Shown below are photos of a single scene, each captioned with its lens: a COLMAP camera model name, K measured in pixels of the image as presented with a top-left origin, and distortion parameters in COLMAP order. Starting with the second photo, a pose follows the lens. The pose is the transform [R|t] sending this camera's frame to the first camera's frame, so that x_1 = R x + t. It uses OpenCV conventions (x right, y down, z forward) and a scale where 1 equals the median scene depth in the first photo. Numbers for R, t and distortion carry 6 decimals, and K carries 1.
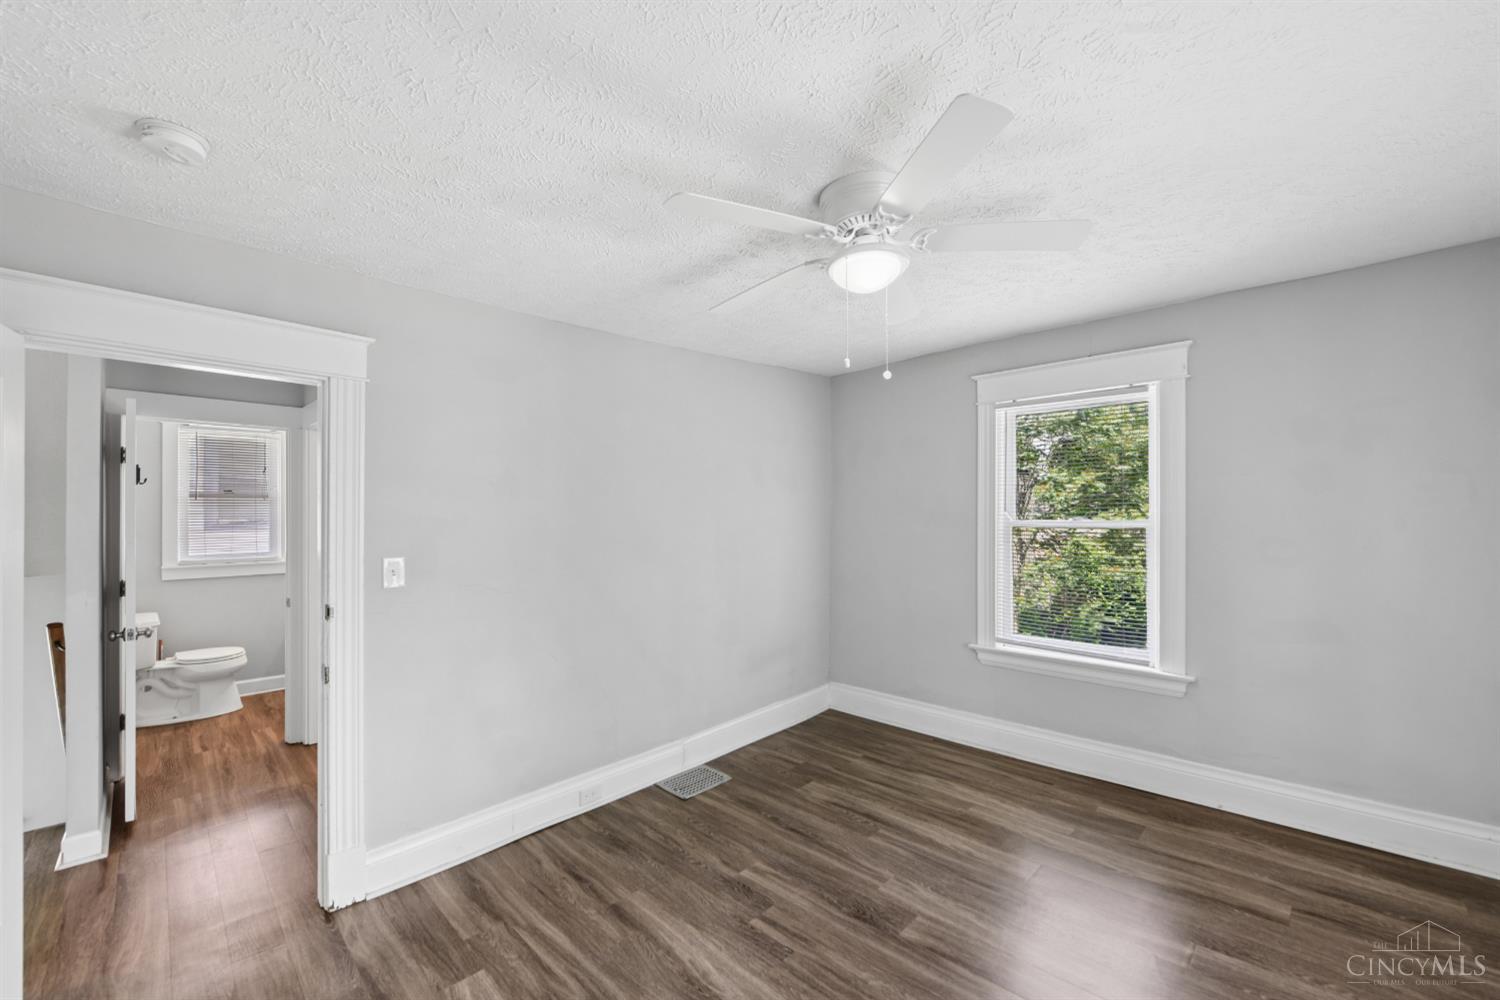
lens RADIAL K [[610.0, 0, 765.9], [0, 610.0, 508.8], [0, 0, 1]] dist [-0.012754, -0.000739]
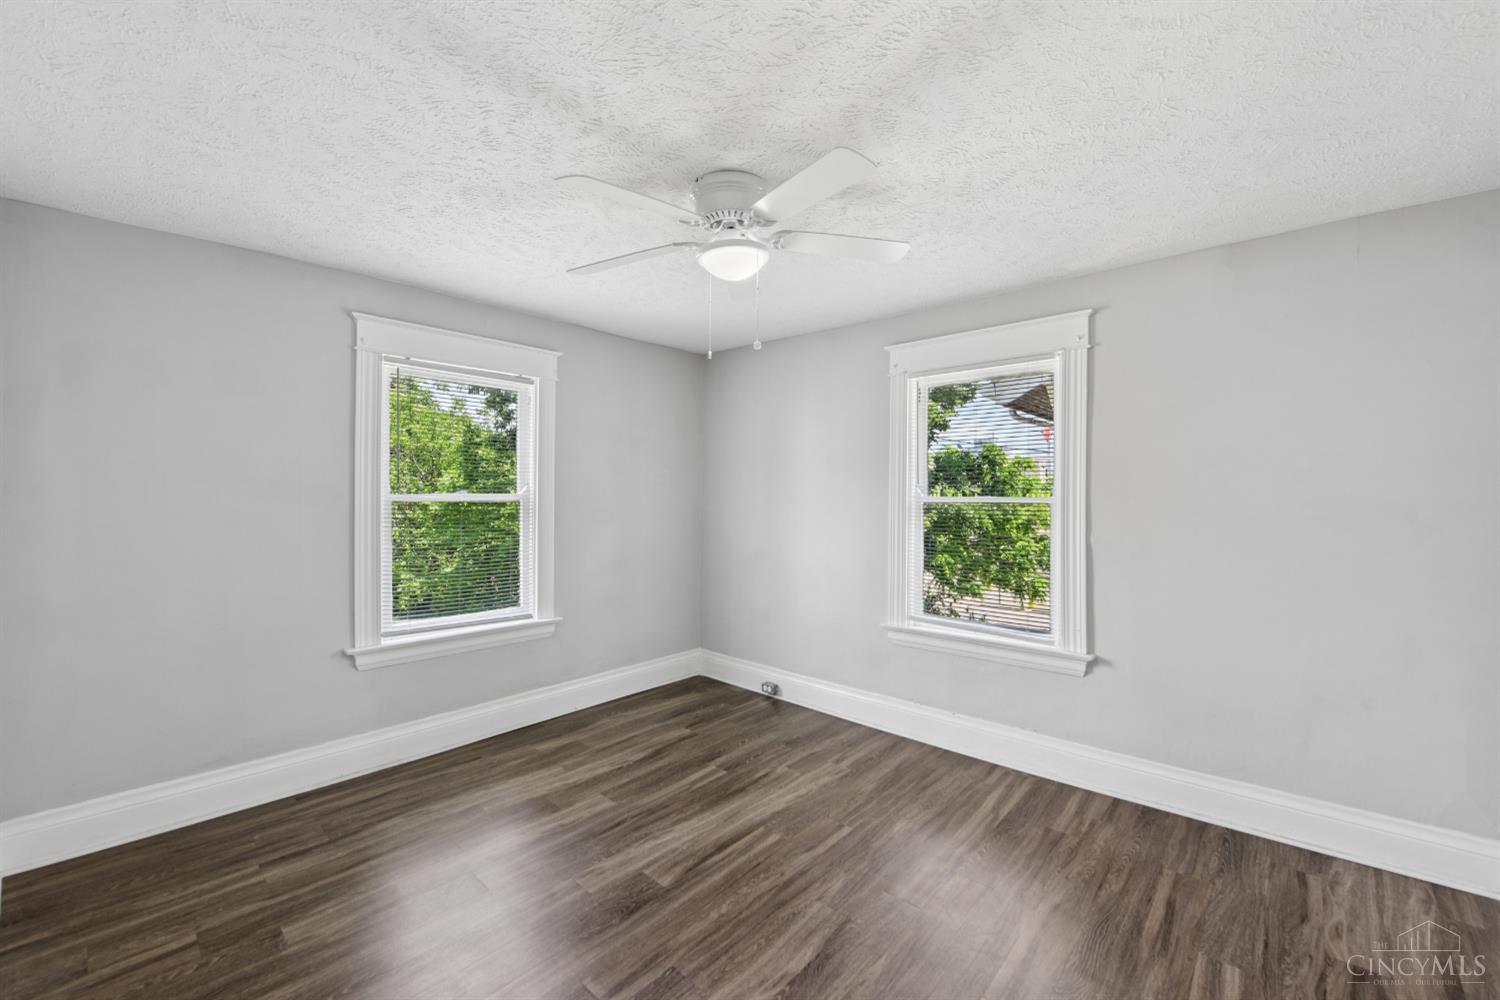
lens RADIAL K [[610.0, 0, 760.7], [0, 610.0, 499.7], [0, 0, 1]] dist [-0.012754, -0.000739]
pose [[-0.034005, -0.001038, 0.999421, -0.633096], [-0.014378, 0.999896, 0.000549, 0.025234], [-0.999318, -0.014351, -0.034016, 0.672248]]
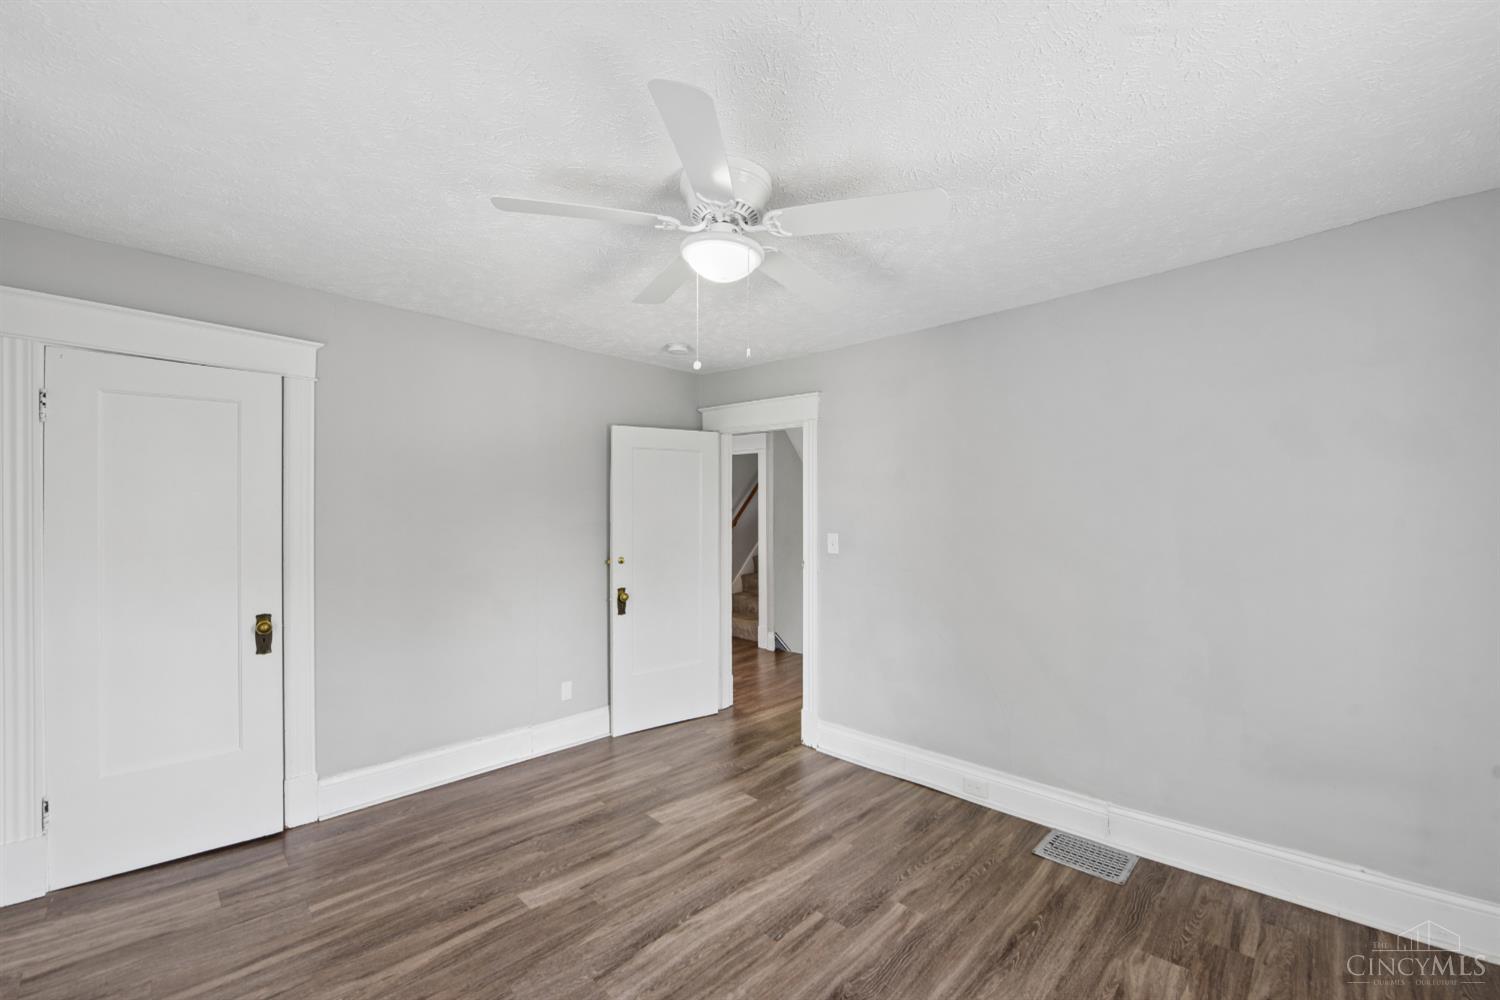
lens RADIAL K [[610.0, 0, 757.6], [0, 610.0, 497.8], [0, 0, 1]] dist [-0.012754, -0.000739]
pose [[0.003595, -0.004376, -0.999984, 0.781149], [0.010862, 0.999932, -0.004337, -0.002141], [0.999935, -0.010846, 0.003642, 0.718640]]
